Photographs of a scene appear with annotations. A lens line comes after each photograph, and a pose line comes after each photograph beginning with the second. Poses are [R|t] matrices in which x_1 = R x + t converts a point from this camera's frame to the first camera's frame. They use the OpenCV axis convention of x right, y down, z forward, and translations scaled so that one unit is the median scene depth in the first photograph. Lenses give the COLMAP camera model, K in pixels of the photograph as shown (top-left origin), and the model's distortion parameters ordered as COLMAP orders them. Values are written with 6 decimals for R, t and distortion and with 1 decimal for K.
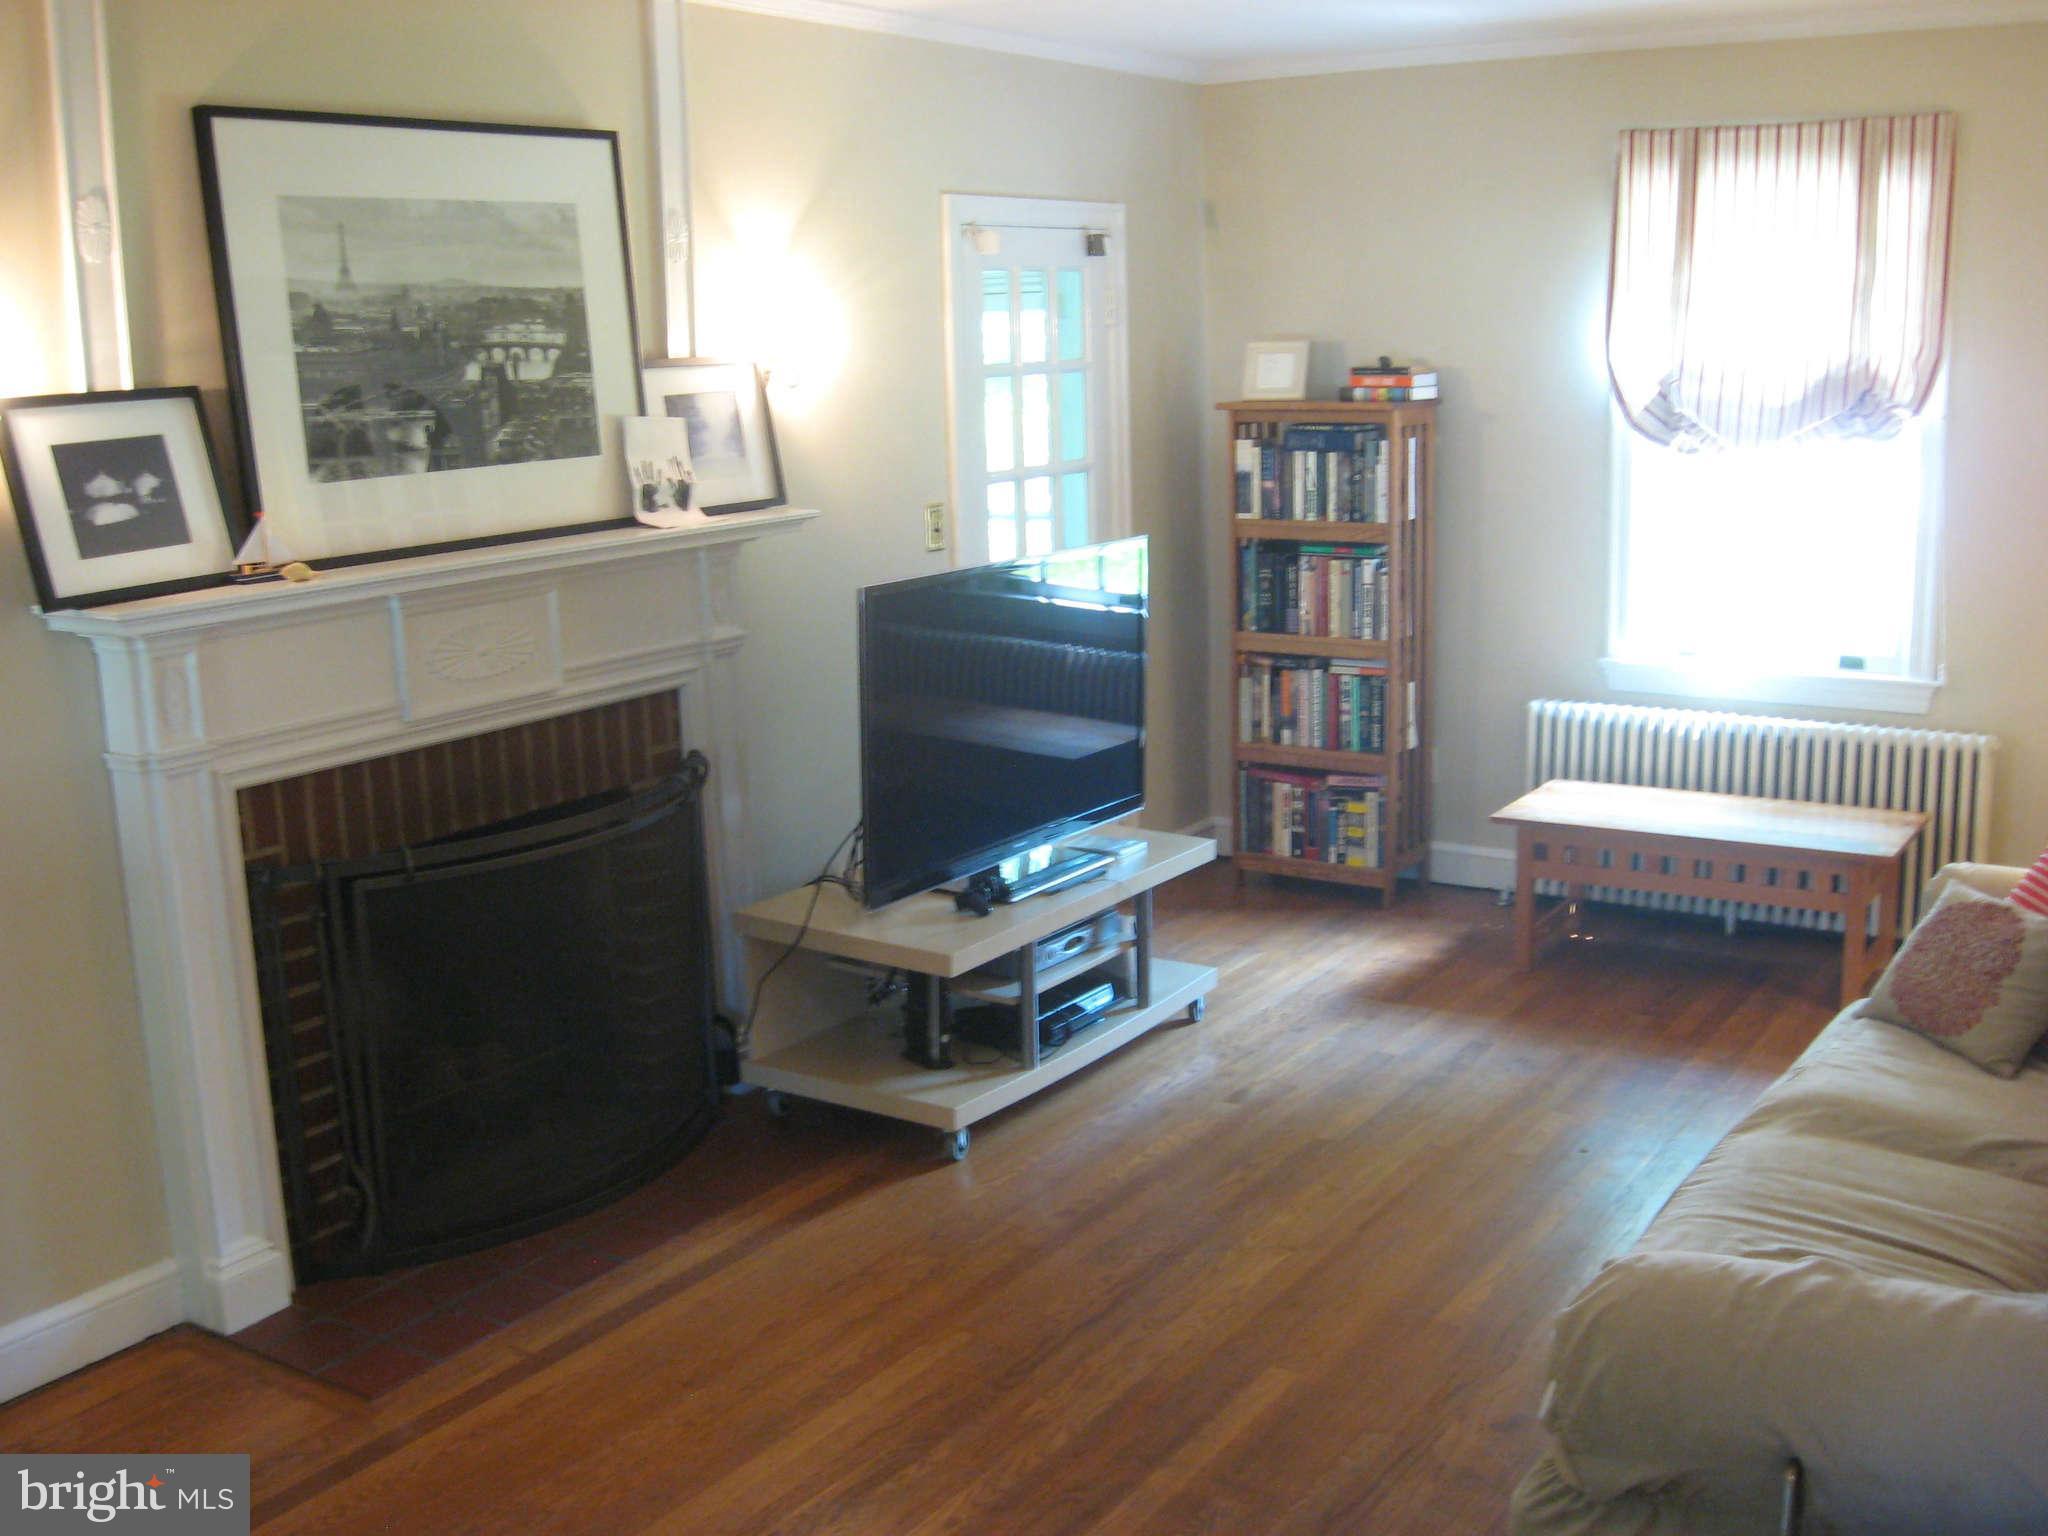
lens RADIAL K [[2142.1, 0, 1027.2], [0, 2142.1, 778.8], [0, 0, 1]] dist [-0.127494, 0.045319]
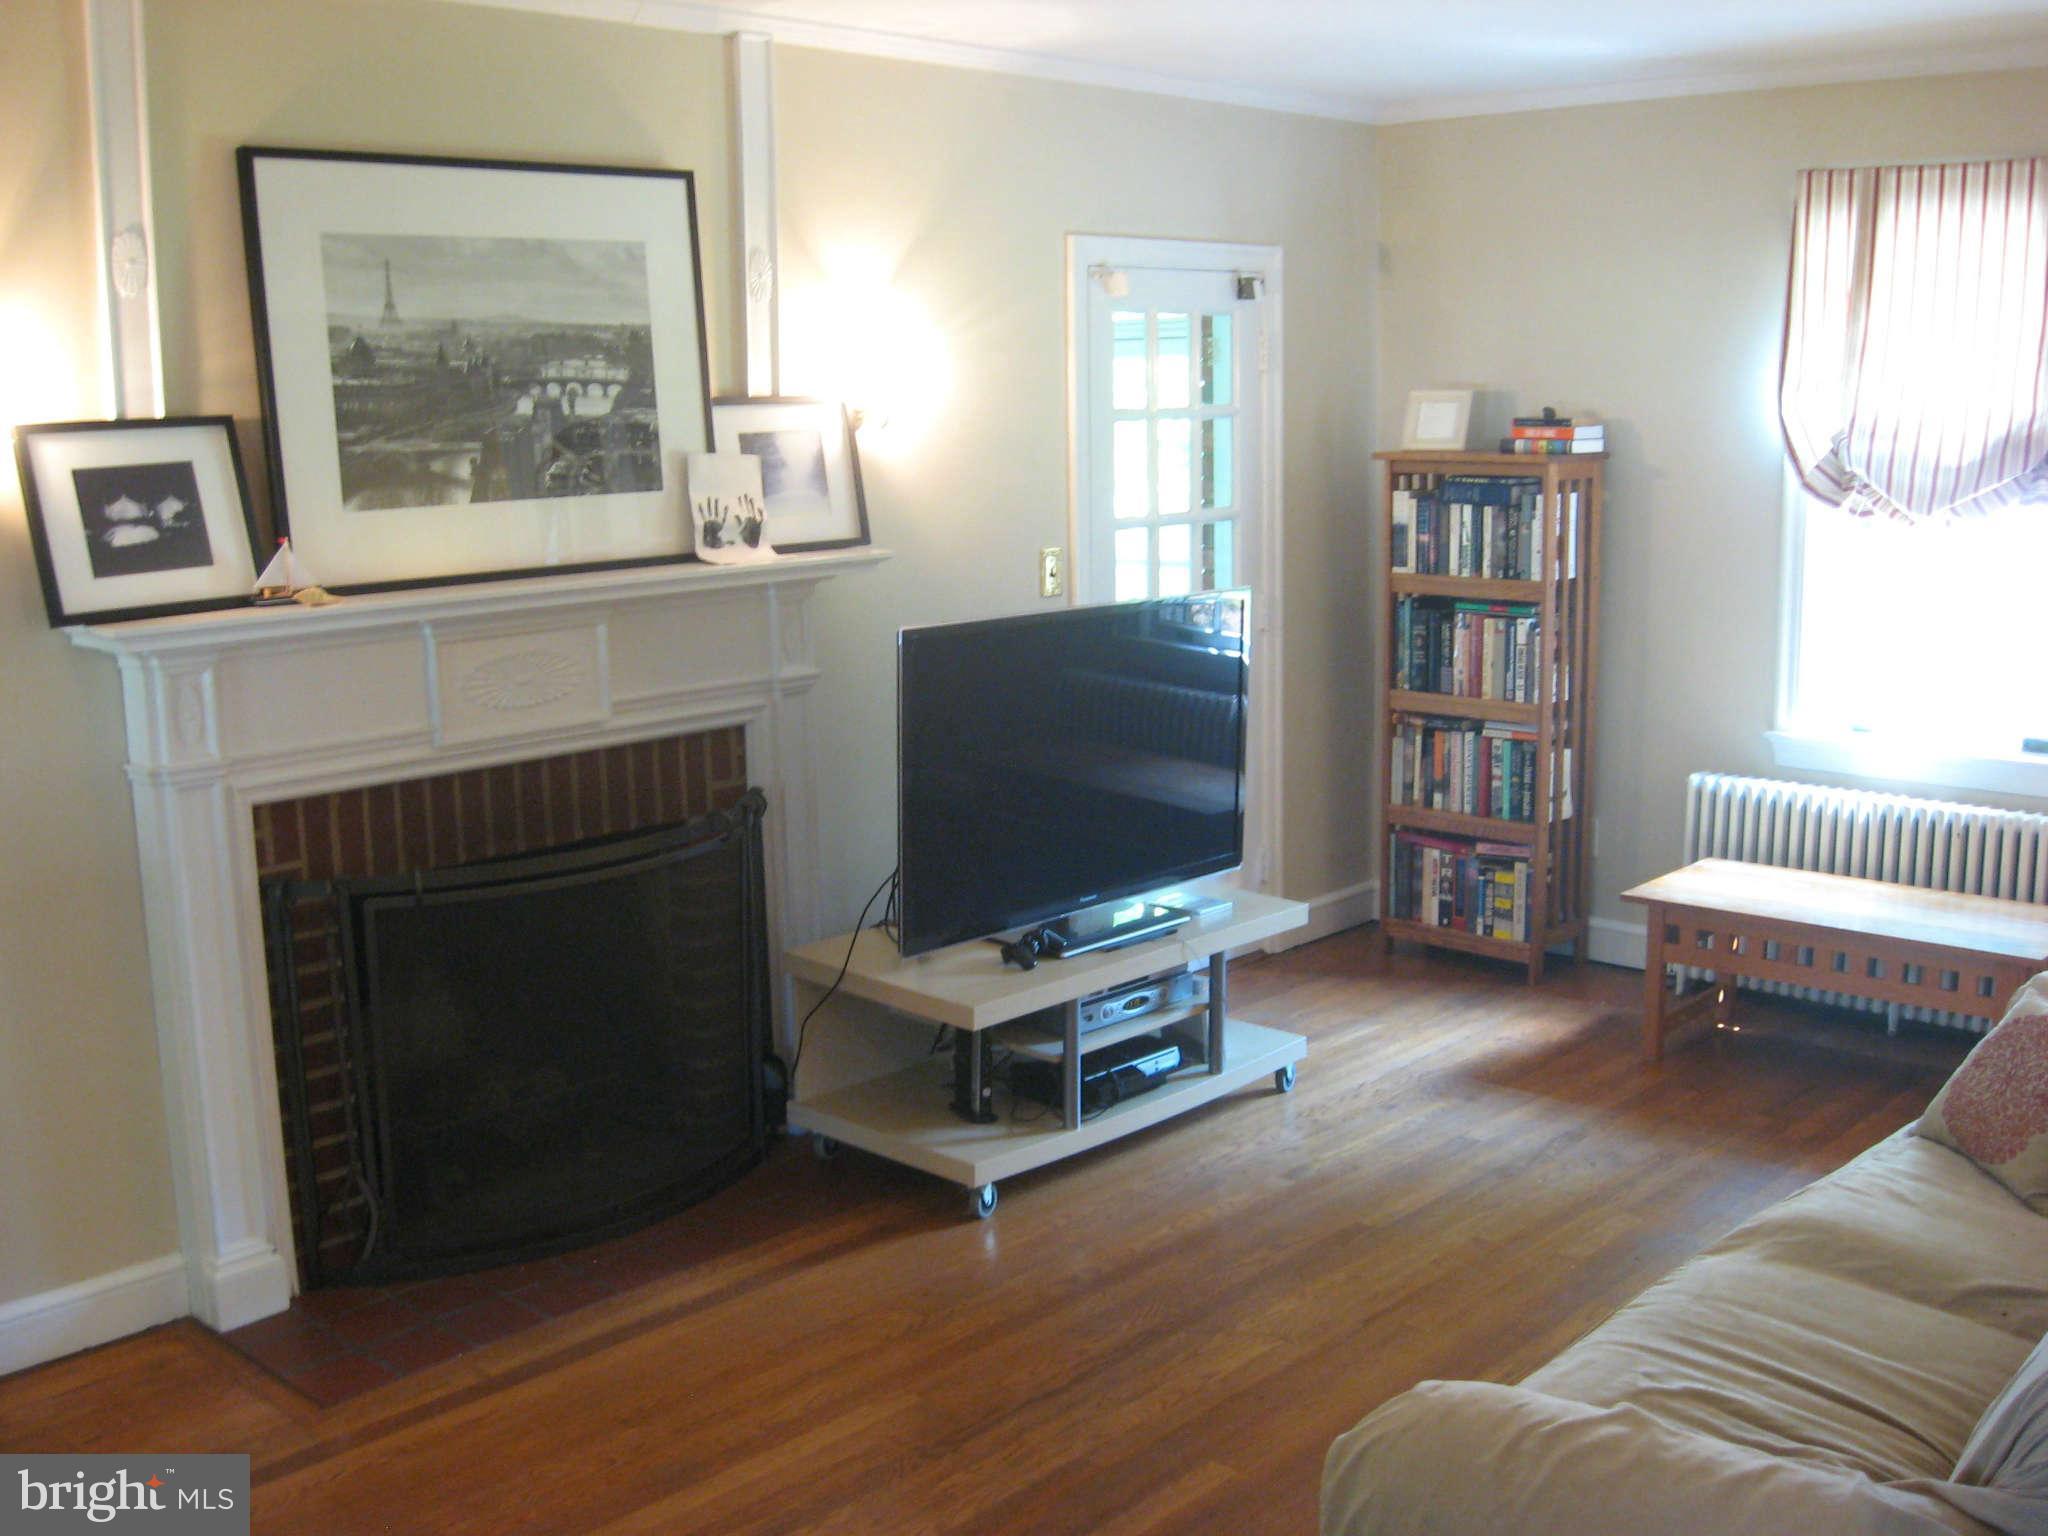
lens RADIAL K [[2142.1, 0, 1027.2], [0, 2142.1, 778.8], [0, 0, 1]] dist [-0.127494, 0.045319]
pose [[0.984961, 0.042713, -0.167415, 0.136264], [-0.046265, 0.998778, -0.017367, -0.005873], [0.166468, 0.024851, 0.985734, 0.033809]]
